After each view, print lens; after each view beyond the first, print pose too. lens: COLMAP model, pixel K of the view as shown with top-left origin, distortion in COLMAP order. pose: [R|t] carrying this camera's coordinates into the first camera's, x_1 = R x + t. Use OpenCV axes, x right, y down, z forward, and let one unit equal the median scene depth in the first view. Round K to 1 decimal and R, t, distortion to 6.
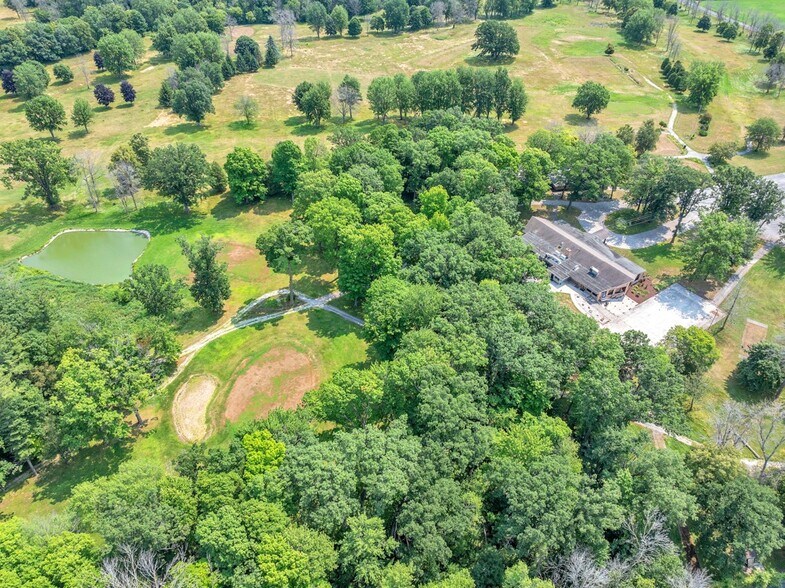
lens RADIAL K [[578.8, 0, 392.7], [0, 578.8, 249.0], [0, 0, 1]] dist [-0.043767, 0.010145]
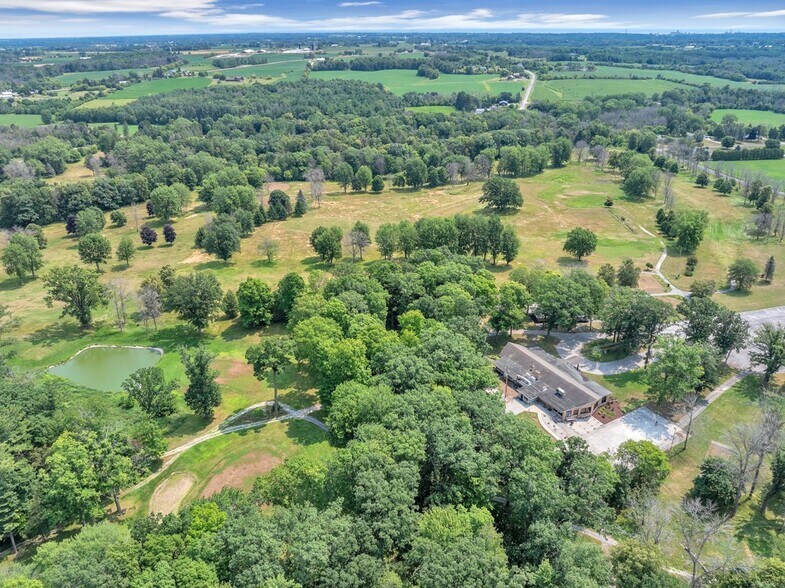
lens RADIAL K [[578.8, 0, 392.7], [0, 578.8, 249.0], [0, 0, 1]] dist [-0.043767, 0.010145]
pose [[0.996702, 0.010509, -0.080468, 0.107687], [-0.031507, 0.963907, -0.264370, 0.063666], [0.074785, 0.266033, 0.961059, -0.087683]]
